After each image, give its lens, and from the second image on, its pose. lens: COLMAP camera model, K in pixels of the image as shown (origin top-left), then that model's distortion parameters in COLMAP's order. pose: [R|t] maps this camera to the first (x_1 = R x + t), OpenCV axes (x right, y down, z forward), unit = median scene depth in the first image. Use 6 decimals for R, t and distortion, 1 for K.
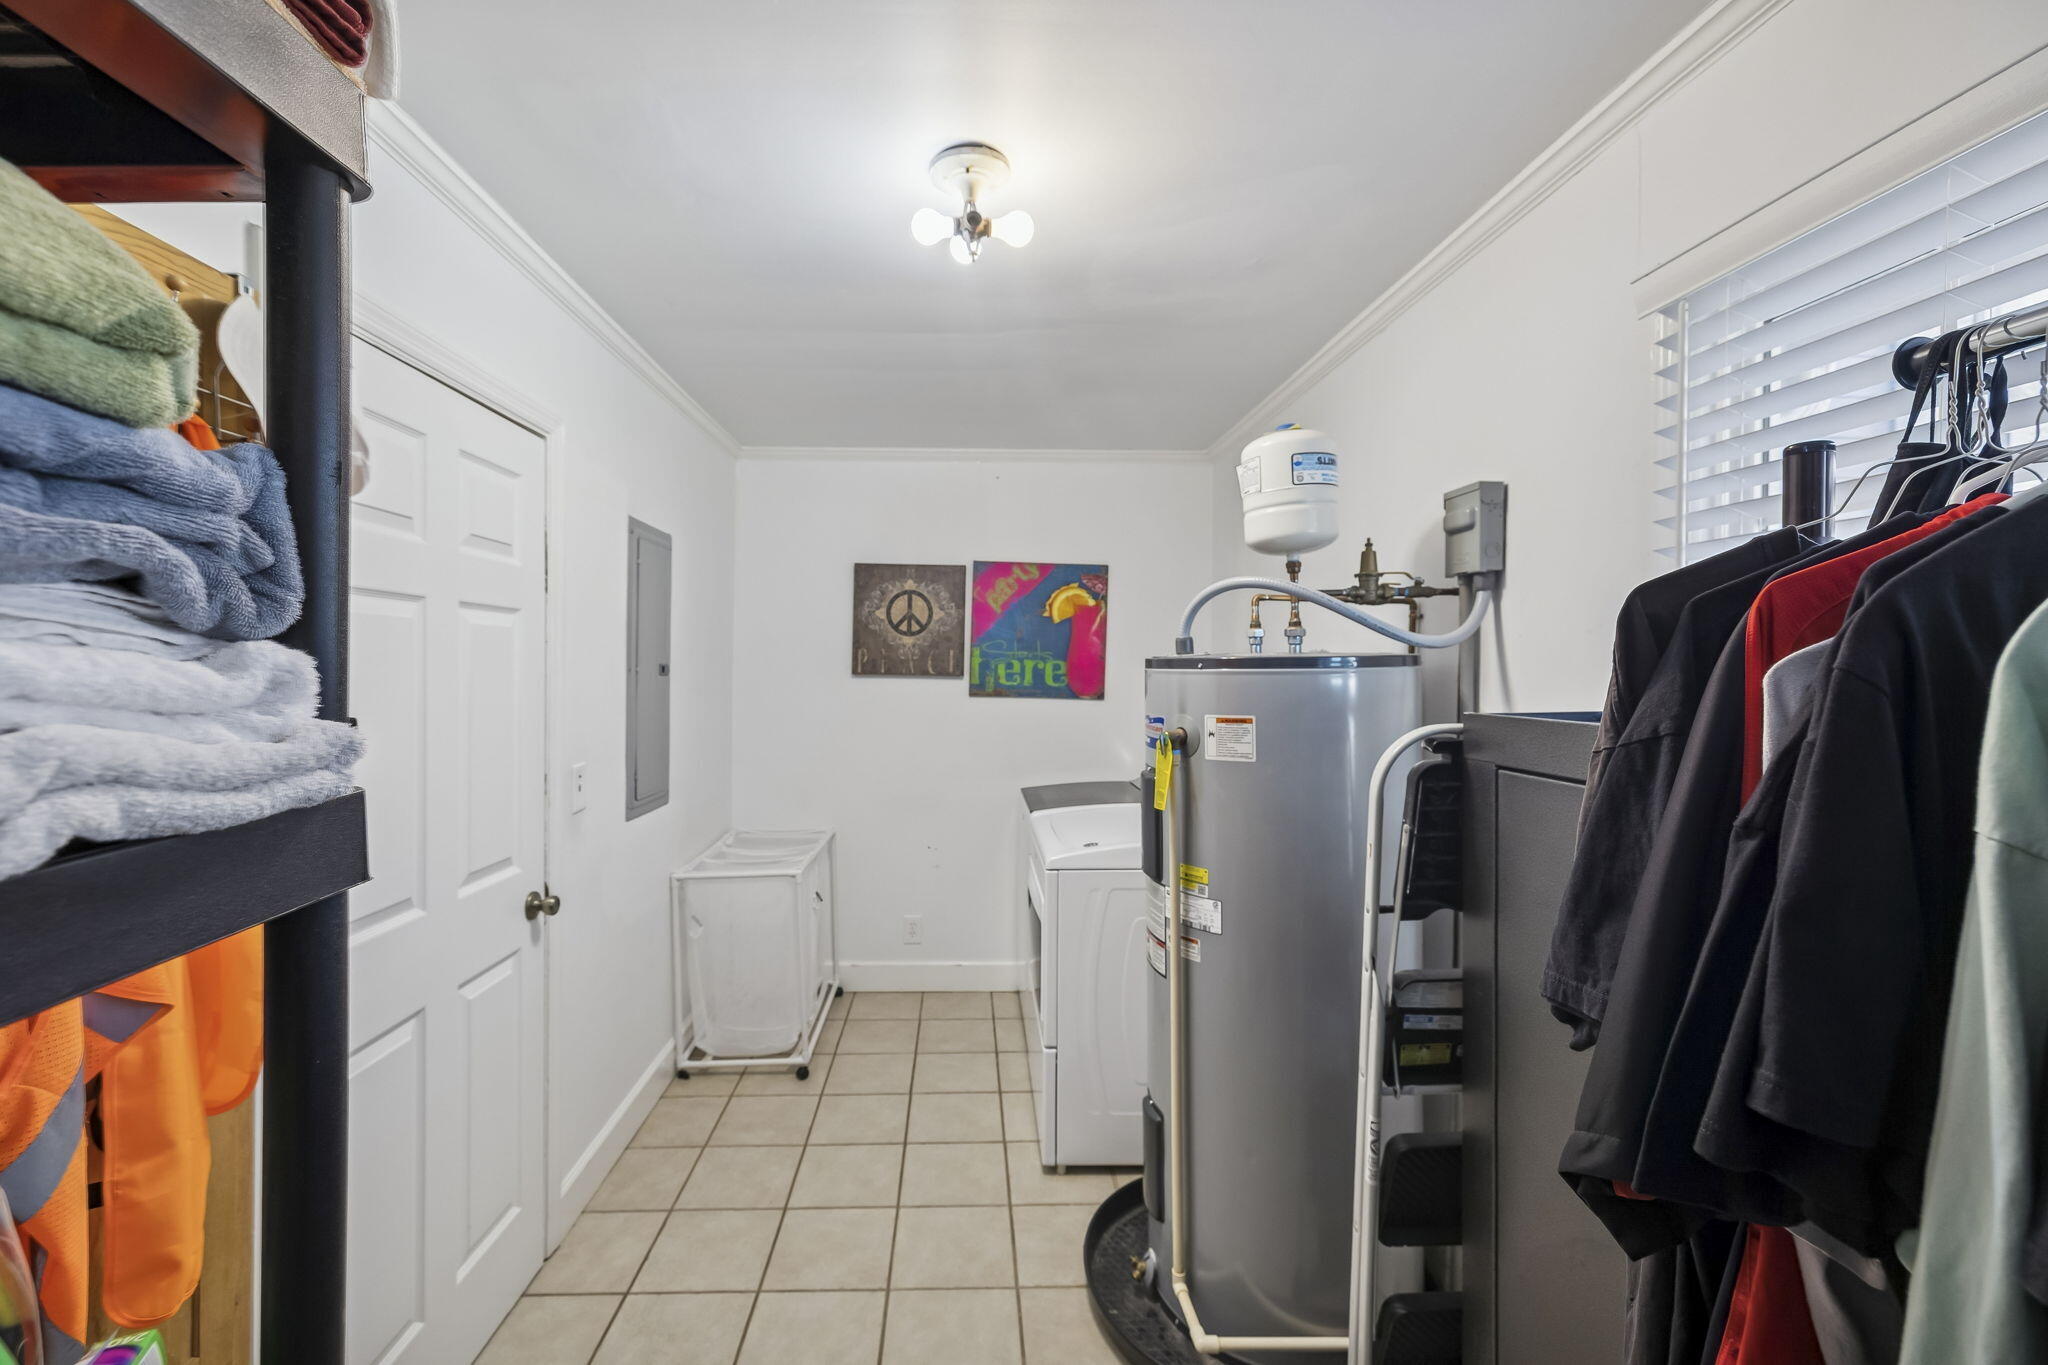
lens RADIAL K [[853.0, 0, 1017.1], [0, 853.0, 664.9], [0, 0, 1]] dist [0.006266, -0.000392]
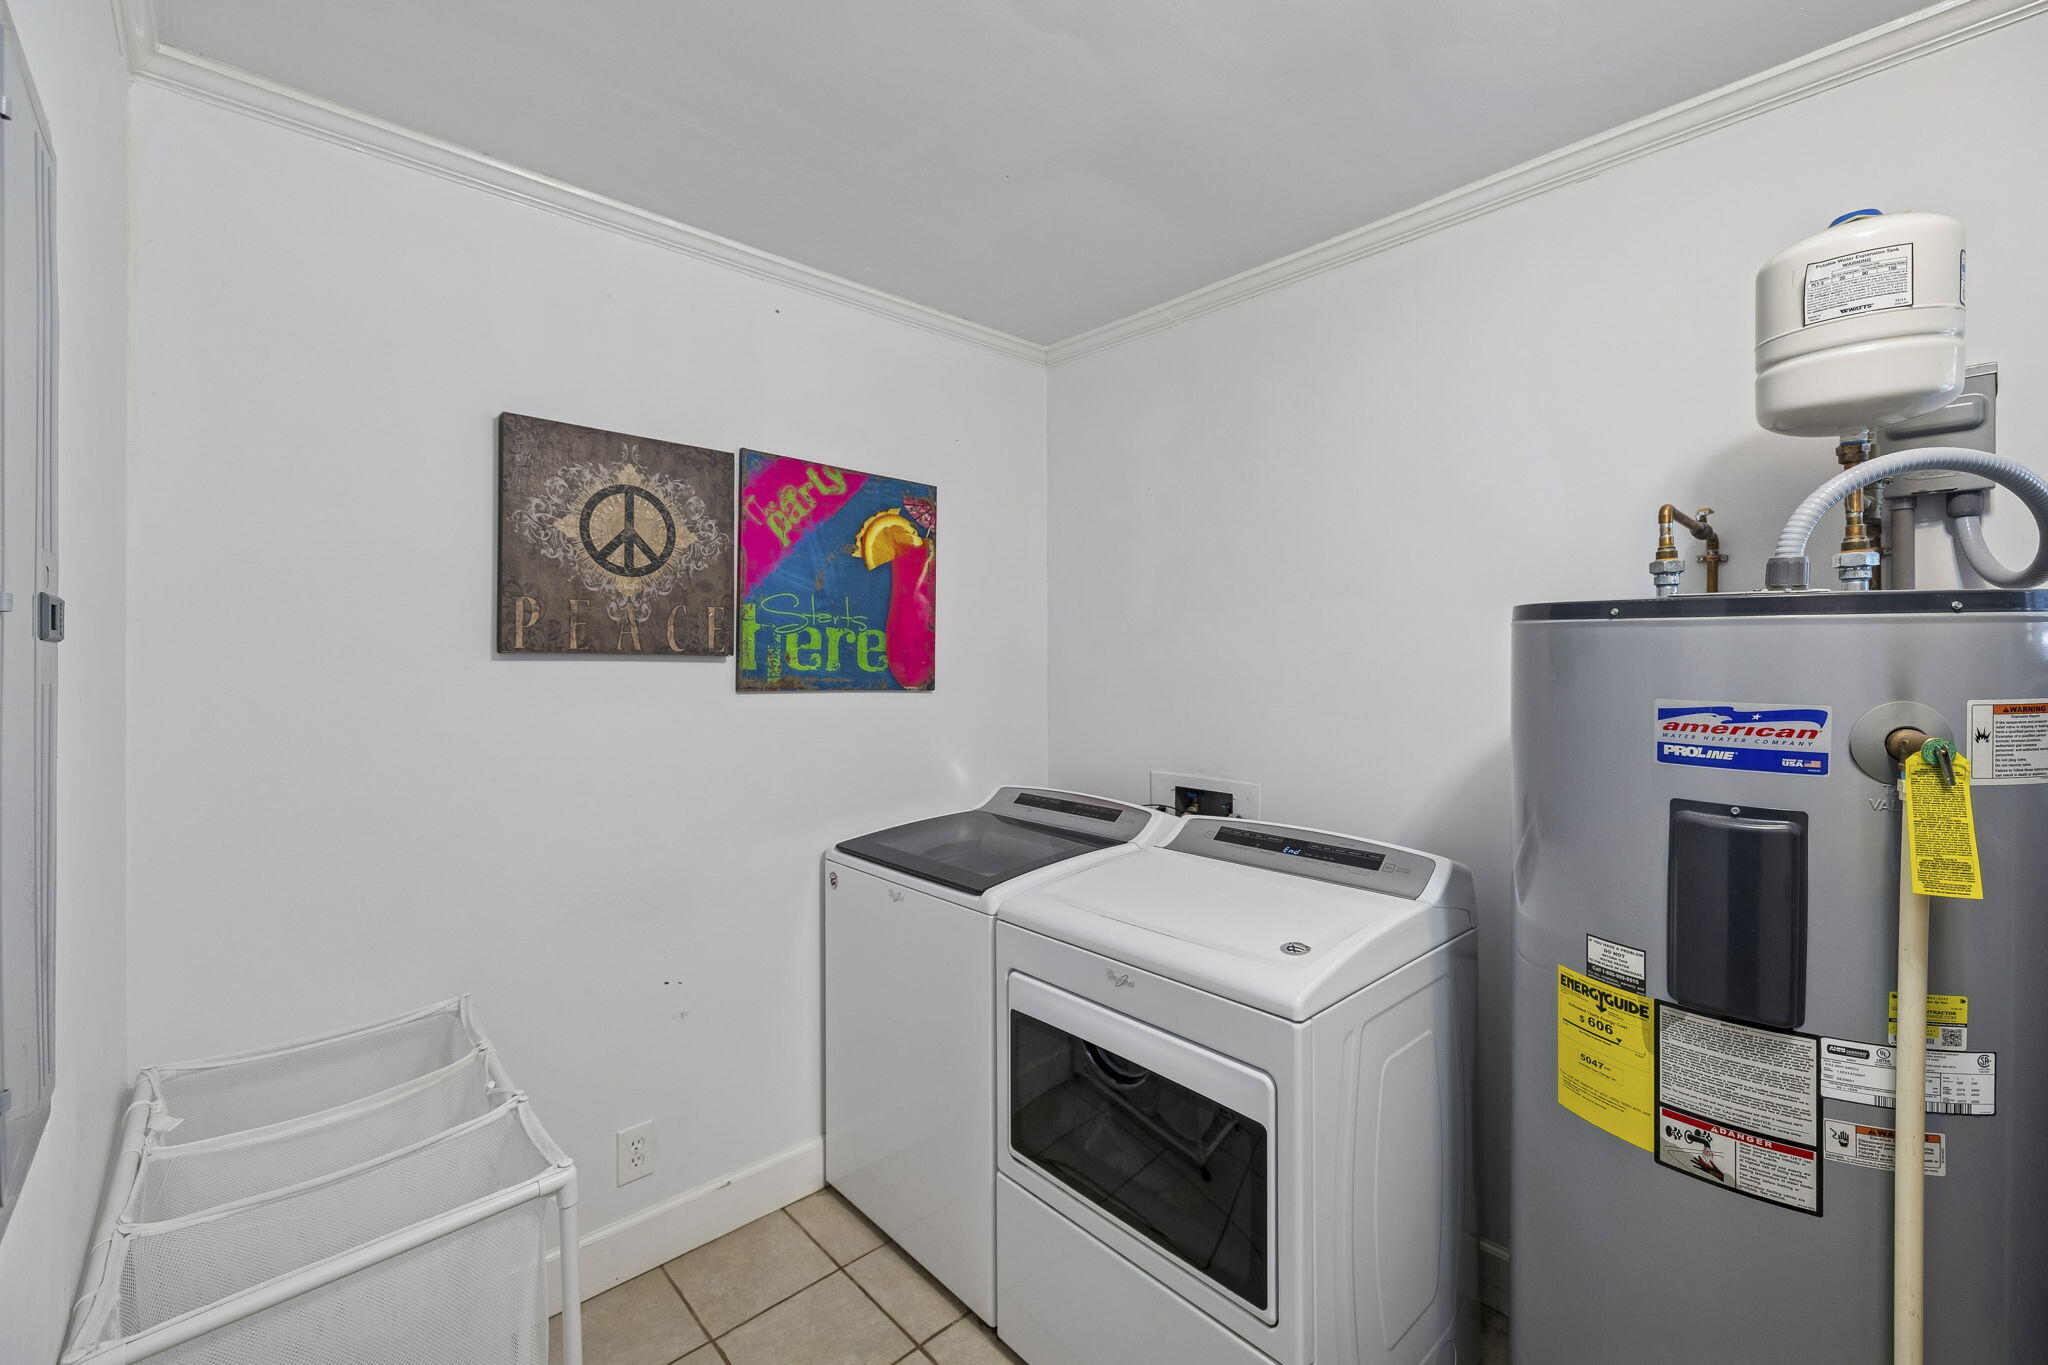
lens RADIAL K [[853.0, 0, 1017.1], [0, 853.0, 664.9], [0, 0, 1]] dist [0.006266, -0.000392]
pose [[0.776609, -0.009437, 0.629912, -0.263982], [0.003744, 0.999939, 0.010365, 0.014155], [-0.629972, -0.005691, 0.776597, 0.455198]]
